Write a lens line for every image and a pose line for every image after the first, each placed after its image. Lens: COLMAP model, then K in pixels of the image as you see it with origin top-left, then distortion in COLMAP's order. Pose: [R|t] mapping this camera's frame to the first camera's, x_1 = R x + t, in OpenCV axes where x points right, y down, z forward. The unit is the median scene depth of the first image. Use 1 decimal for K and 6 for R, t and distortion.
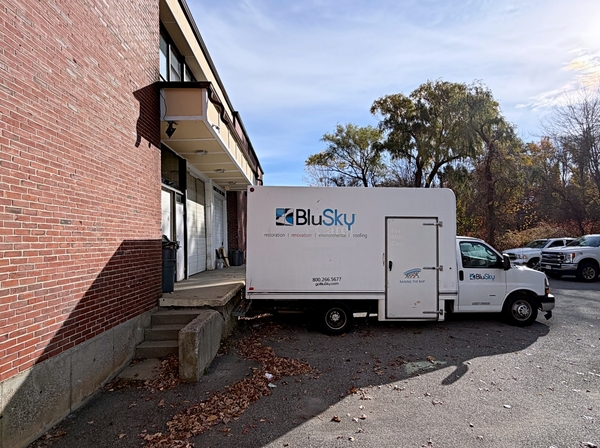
lens RADIAL K [[341.1, 0, 299.9], [0, 341.1, 225.9], [0, 0, 1]] dist [0.000142, 0.000566]
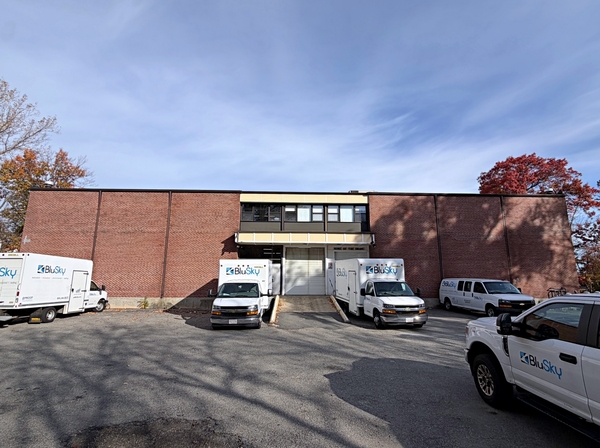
lens RADIAL K [[293.2, 0, 299.1], [0, 293.2, 222.9], [0, 0, 1]] dist [0.003193, -0.000080]
pose [[0.020495, 0.193997, 0.980788, -1.902256], [-0.006614, 0.980999, -0.193901, 0.037912], [-0.999768, -0.002513, 0.021389, -0.707709]]
